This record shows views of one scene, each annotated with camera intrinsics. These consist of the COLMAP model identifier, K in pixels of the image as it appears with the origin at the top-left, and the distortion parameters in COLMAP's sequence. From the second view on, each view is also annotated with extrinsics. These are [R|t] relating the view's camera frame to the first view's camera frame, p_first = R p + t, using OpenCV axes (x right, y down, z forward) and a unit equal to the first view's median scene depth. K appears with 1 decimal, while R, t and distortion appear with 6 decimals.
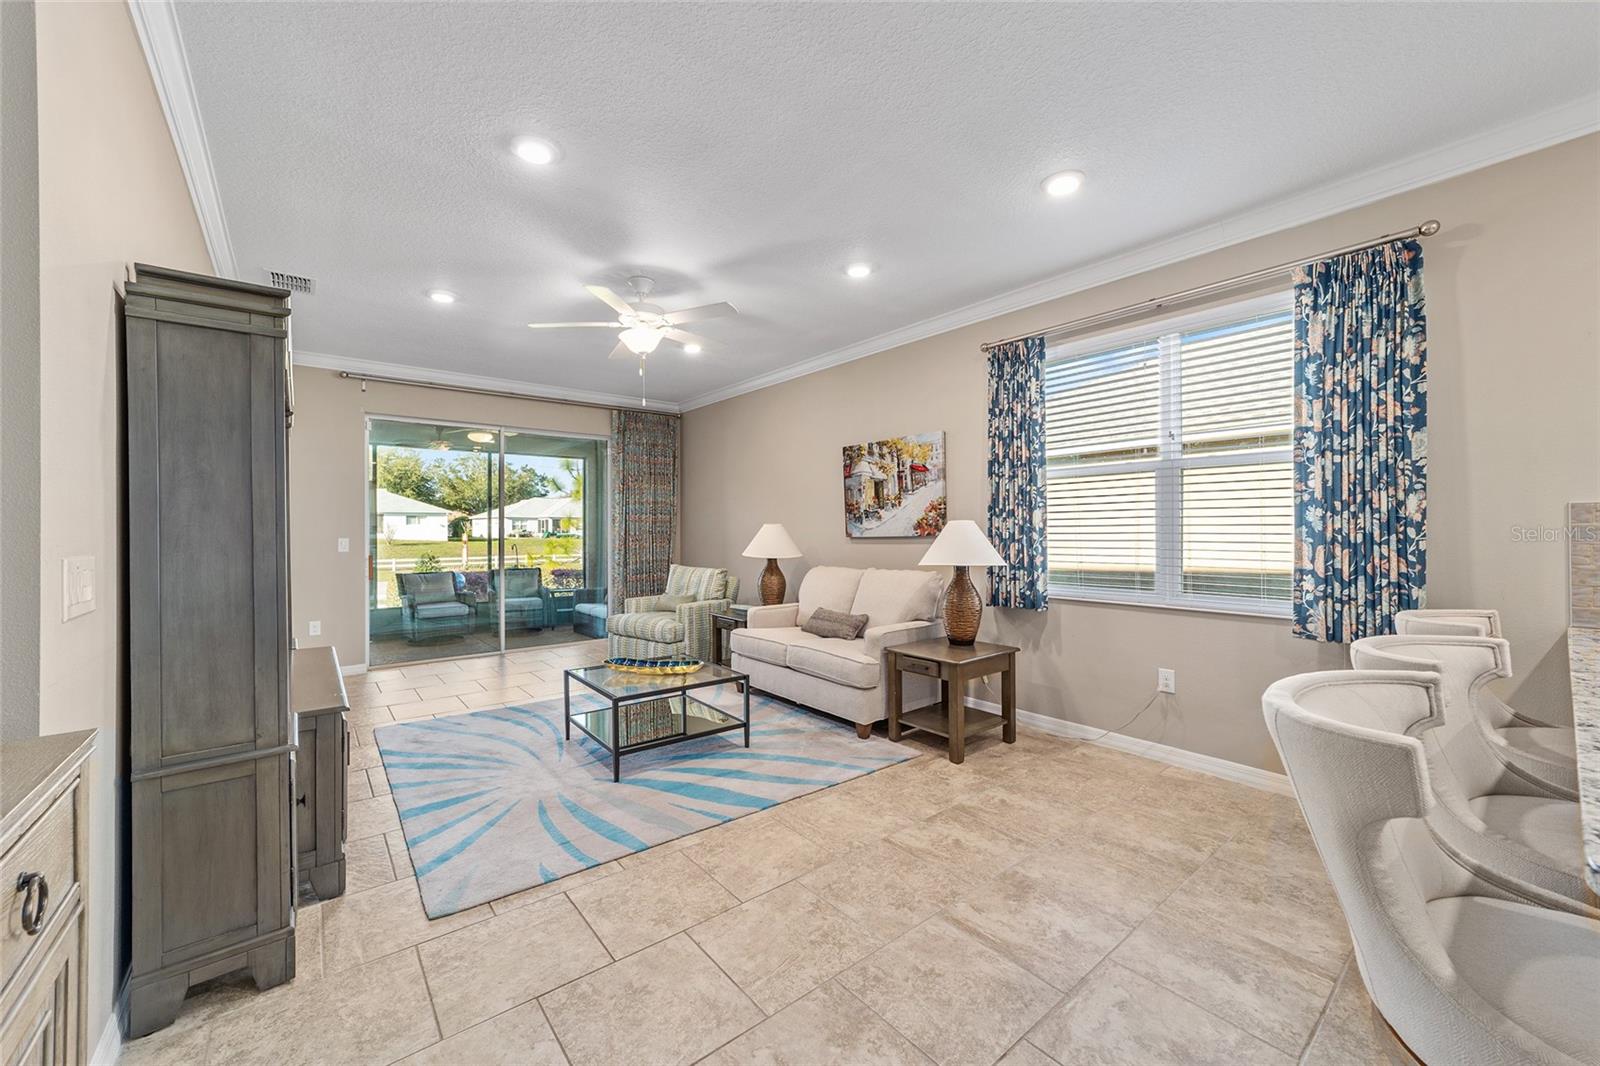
lens RADIAL K [[615.5, 0, 794.6], [0, 615.5, 530.5], [0, 0, 1]] dist [-0.016981, 0.008338]
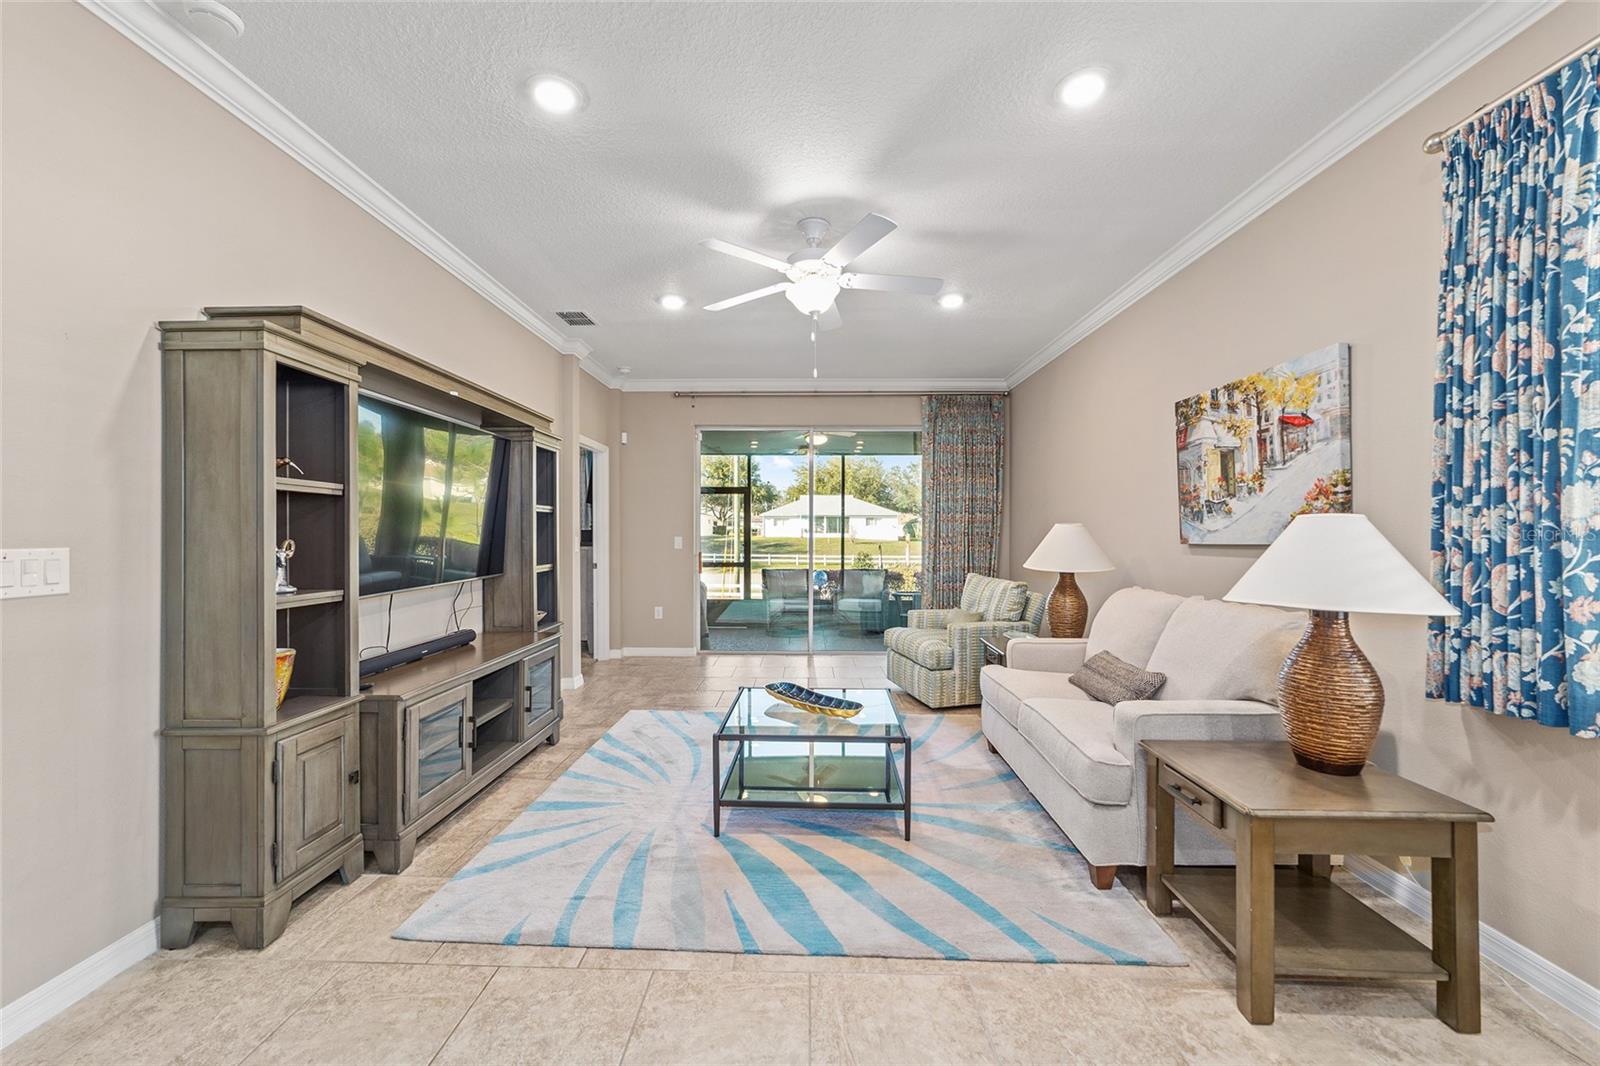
lens RADIAL K [[621.1, 0, 794.2], [0, 621.1, 533.1], [0, 0, 1]] dist [-0.017462, 0.008799]
pose [[0.762728, 0.007324, -0.646678, 0.254603], [-0.006337, 0.999973, 0.003851, -0.000425], [0.646689, 0.001161, 0.762753, 0.342156]]
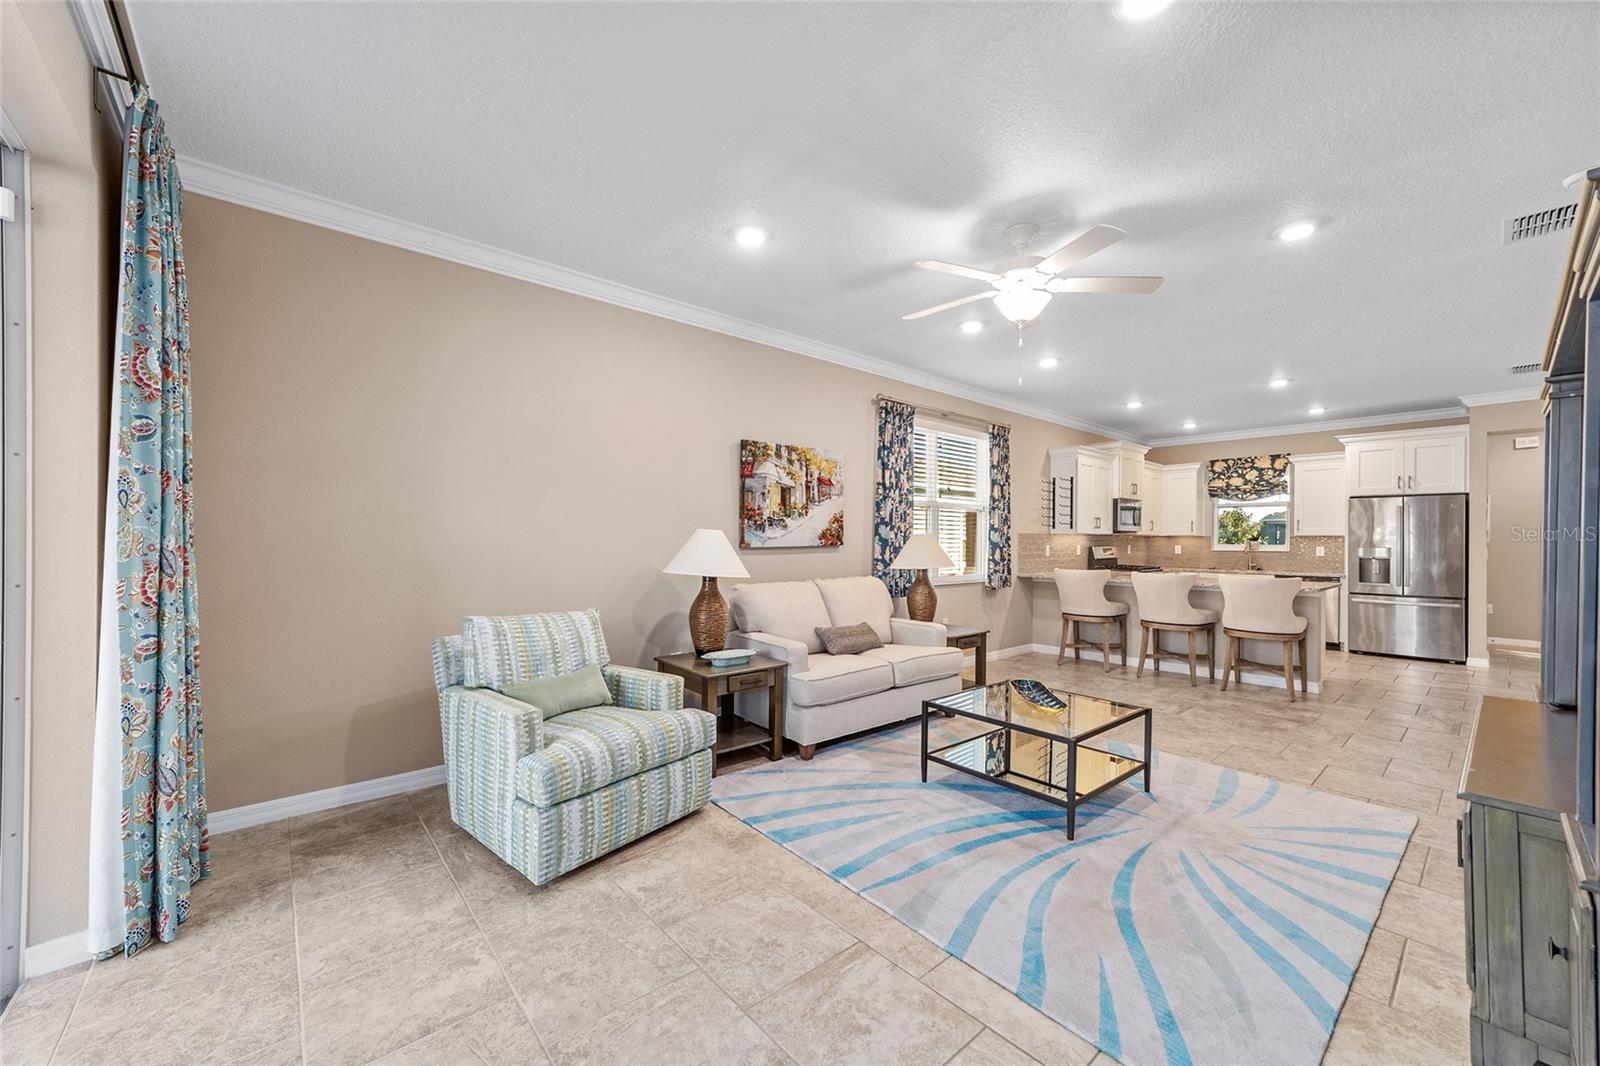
lens RADIAL K [[615.2, 0, 796.2], [0, 615.2, 539.9], [0, 0, 1]] dist [-0.016734, 0.008939]
pose [[-0.030969, 0.003298, 0.999515, -1.002022], [-0.005146, 0.999981, -0.003459, 0.003785], [-0.999507, -0.005251, -0.030951, 1.265991]]
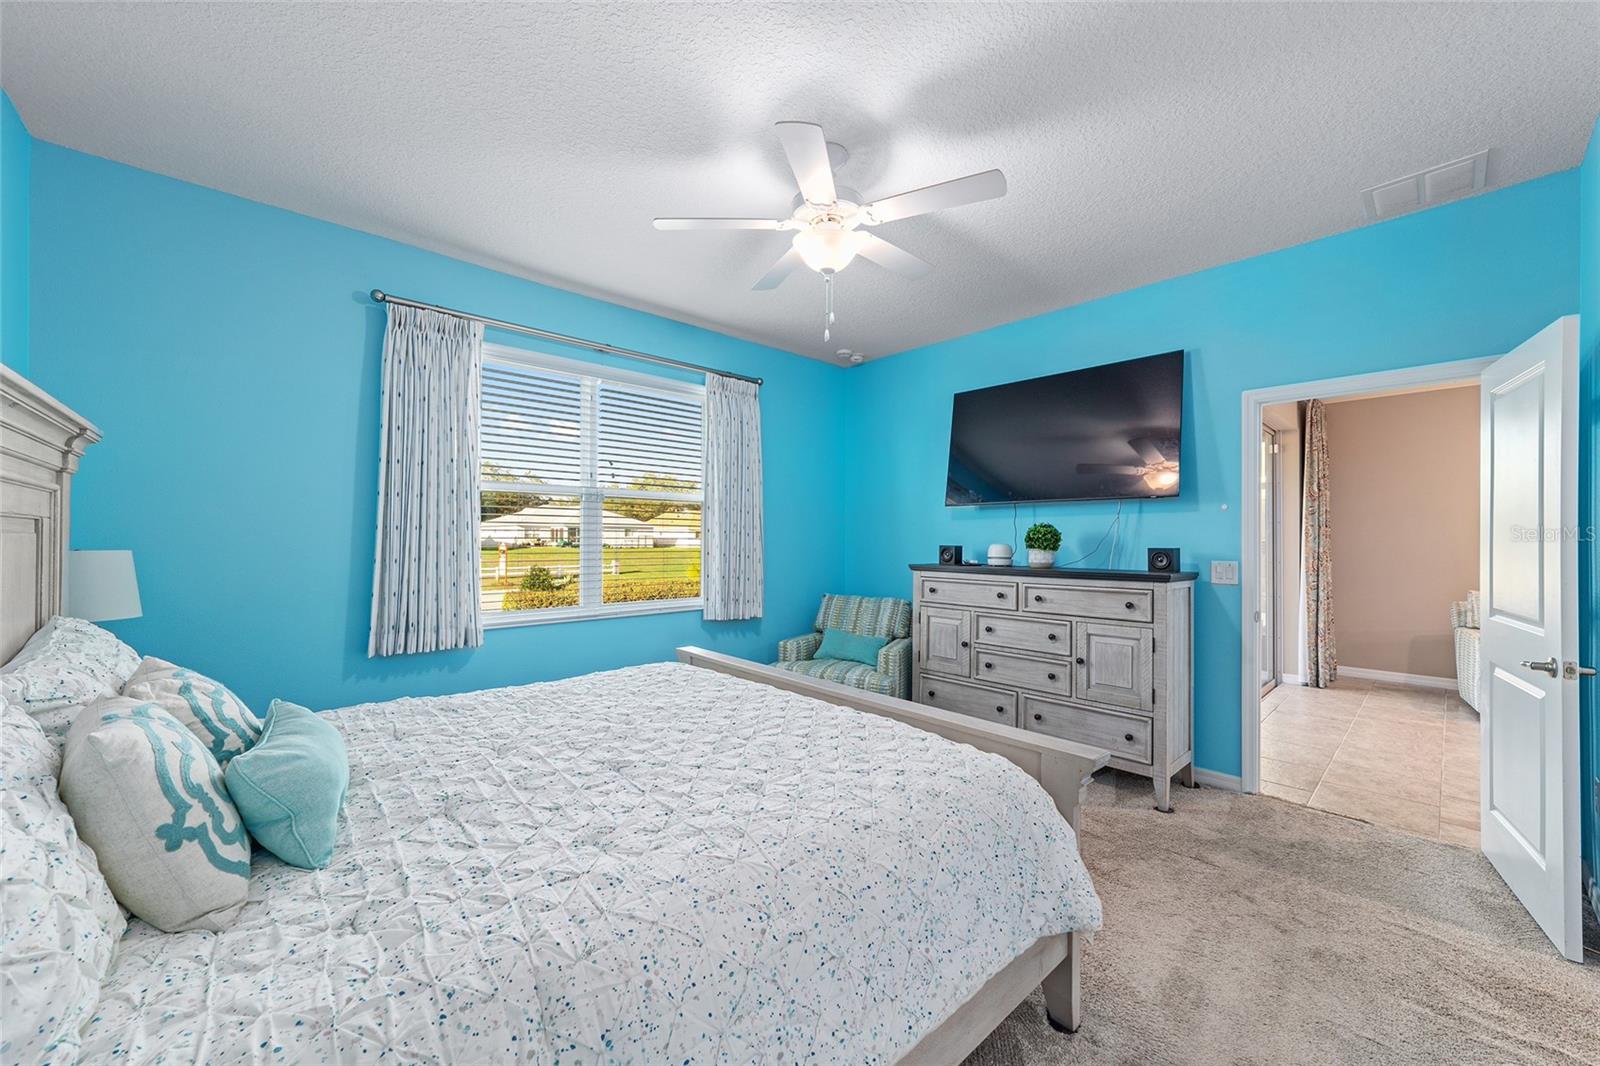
lens RADIAL K [[621.1, 0, 794.2], [0, 621.1, 533.1], [0, 0, 1]] dist [-0.017462, 0.008799]
pose [[0.997612, 0.007825, 0.068626, -1.797271], [-0.007045, 0.999908, -0.011604, -0.006785], [-0.068711, 0.011093, 0.997575, 0.427701]]
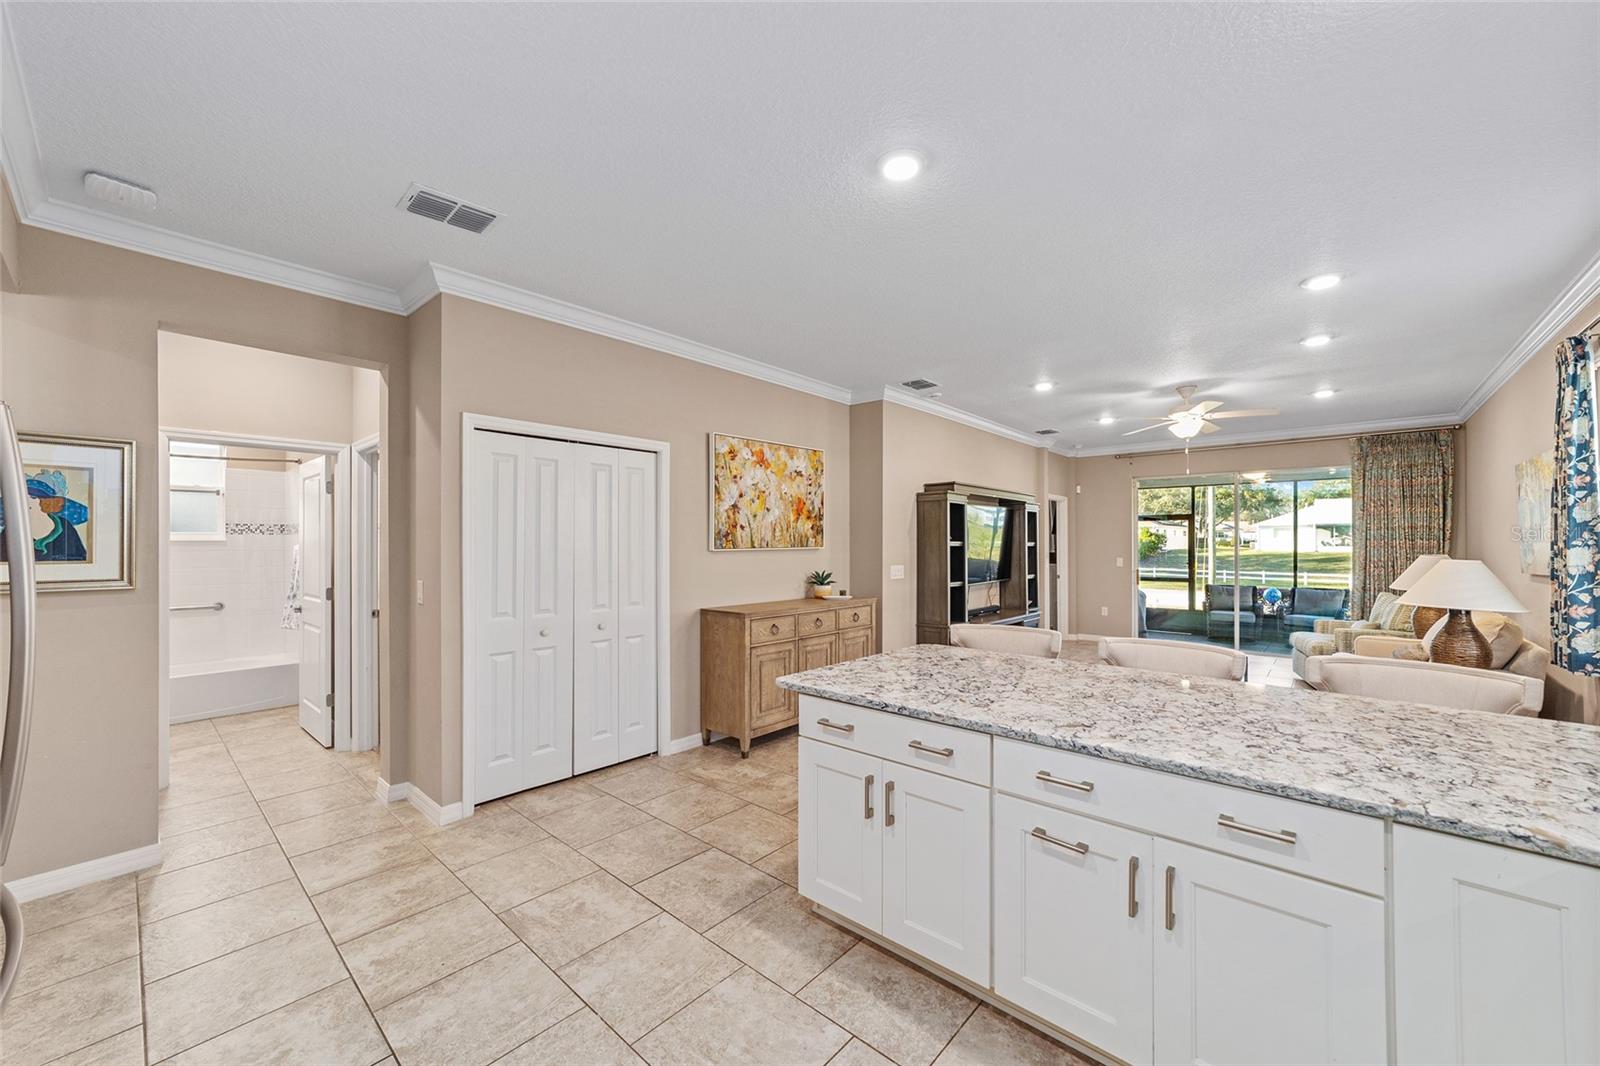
lens RADIAL K [[615.2, 0, 796.2], [0, 615.2, 539.9], [0, 0, 1]] dist [-0.016734, 0.008939]
pose [[0.158901, -0.002170, -0.987292, 0.991094], [-0.001167, 0.999996, -0.002386, -0.041219], [0.987294, 0.001532, 0.158898, -0.135858]]
